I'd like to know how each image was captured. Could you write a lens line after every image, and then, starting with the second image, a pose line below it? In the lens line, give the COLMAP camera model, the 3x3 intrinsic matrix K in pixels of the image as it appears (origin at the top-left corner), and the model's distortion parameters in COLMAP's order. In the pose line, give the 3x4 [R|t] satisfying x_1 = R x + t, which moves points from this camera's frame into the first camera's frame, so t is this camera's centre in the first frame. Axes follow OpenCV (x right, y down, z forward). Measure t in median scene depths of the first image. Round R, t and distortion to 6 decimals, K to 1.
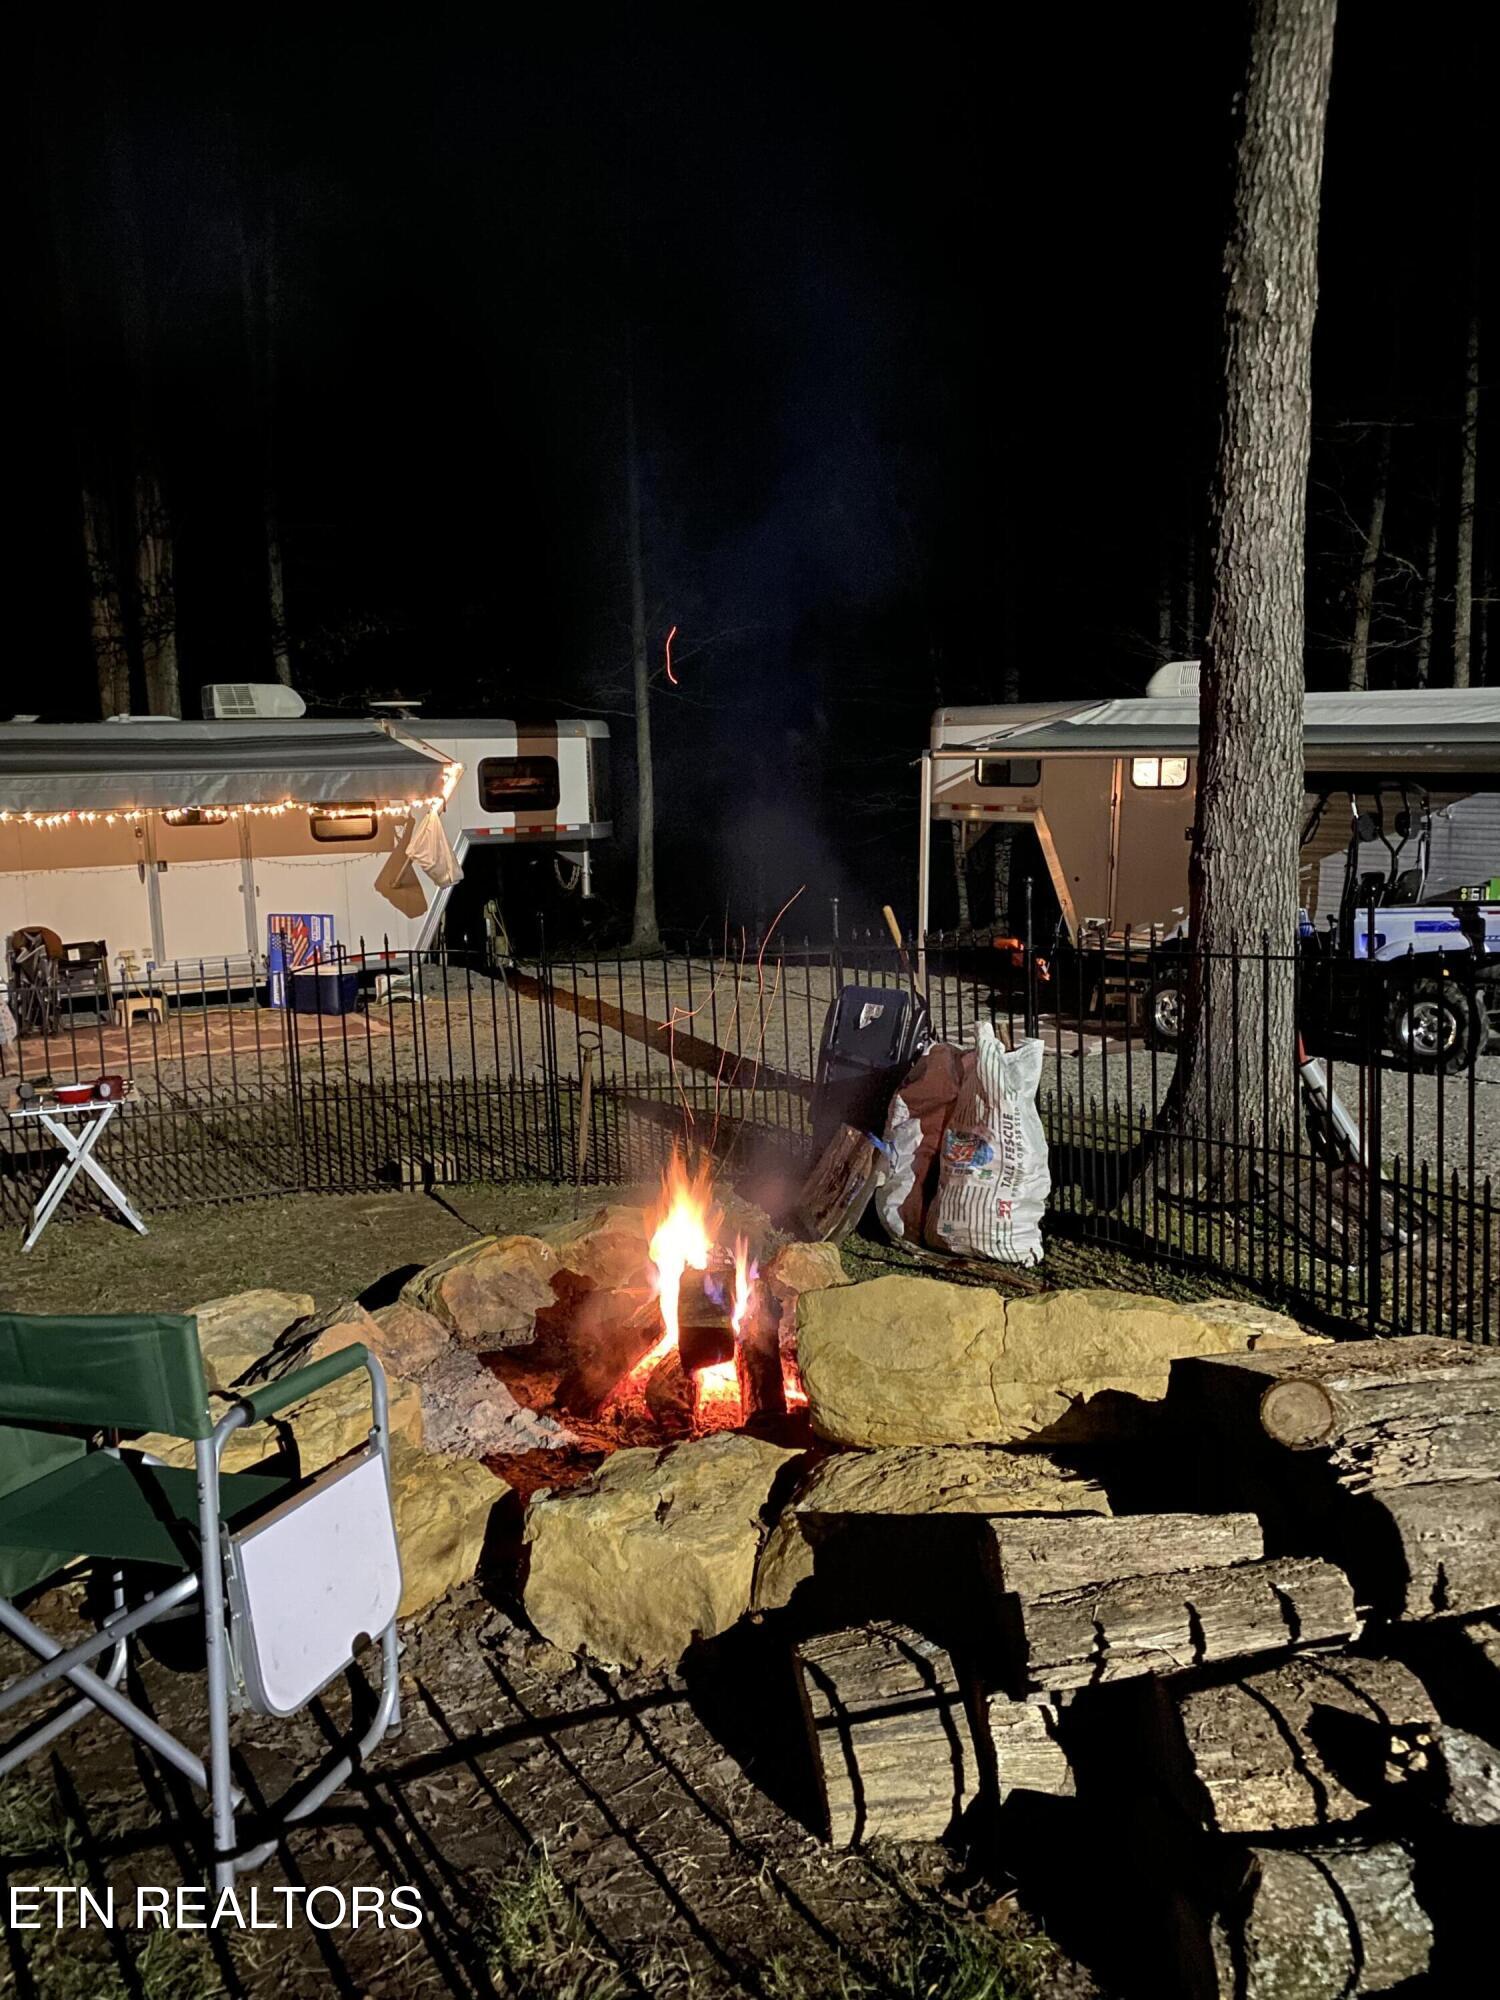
lens RADIAL K [[1532.7, 0, 753.9], [0, 1532.7, 999.9], [0, 0, 1]] dist [0.024082, -0.012486]
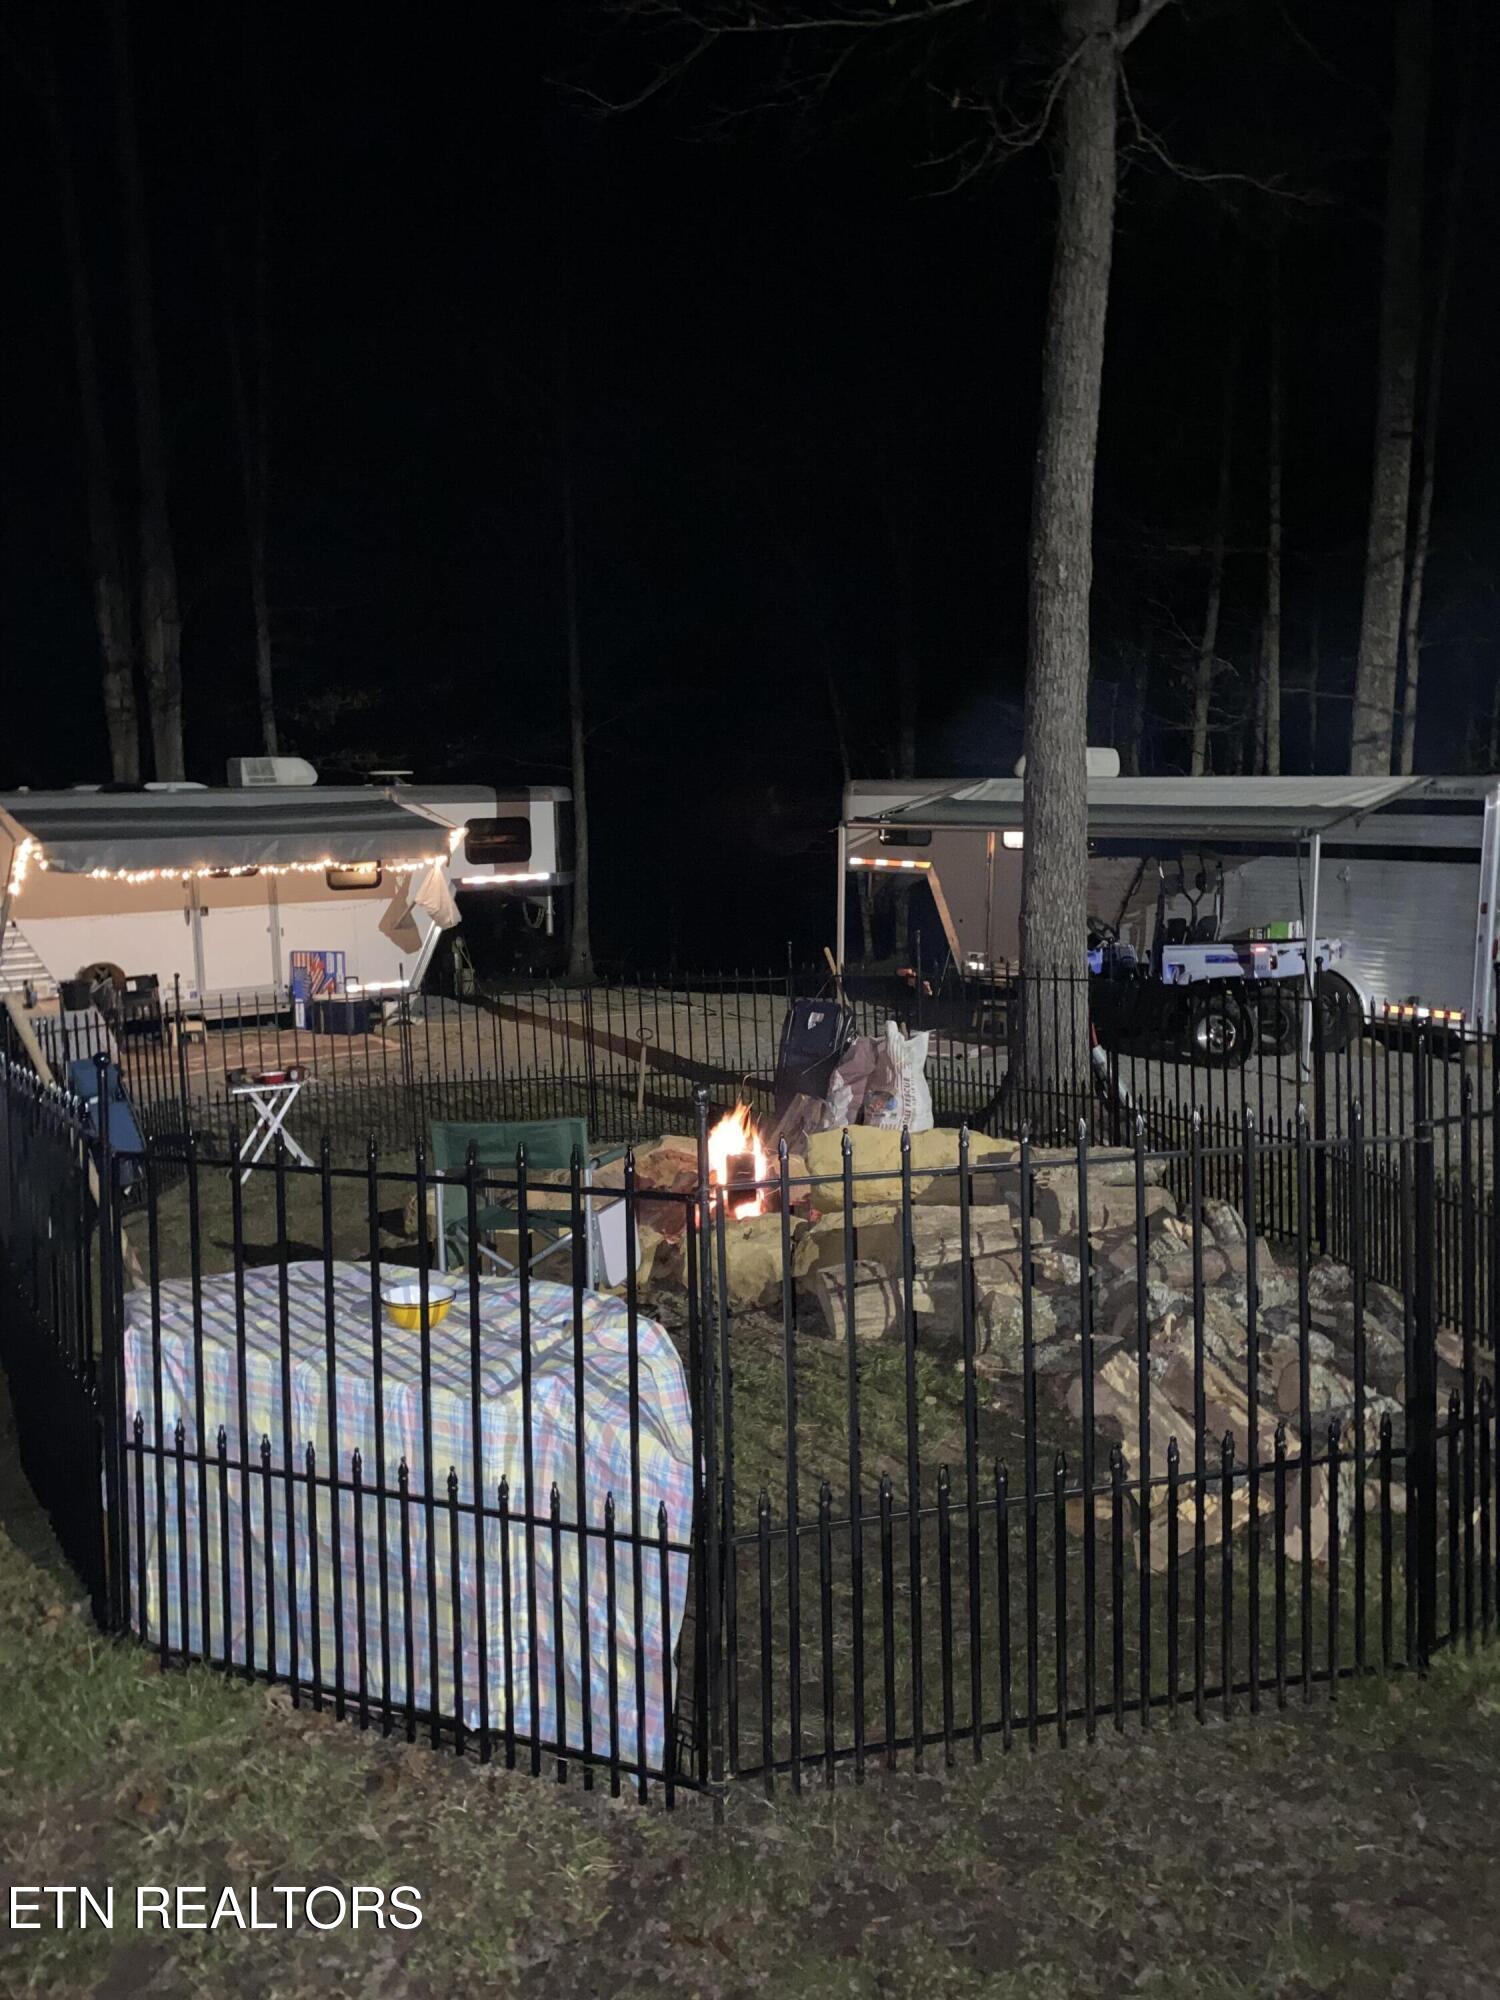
lens RADIAL K [[1532.7, 0, 748.1], [0, 1532.7, 998.8], [0, 0, 1]] dist [0.024082, -0.012486]
pose [[0.998181, -0.005010, 0.060080, -0.041039], [0.006287, 0.999758, -0.021082, 0.010336], [-0.059960, 0.021422, 0.997971, -0.253355]]
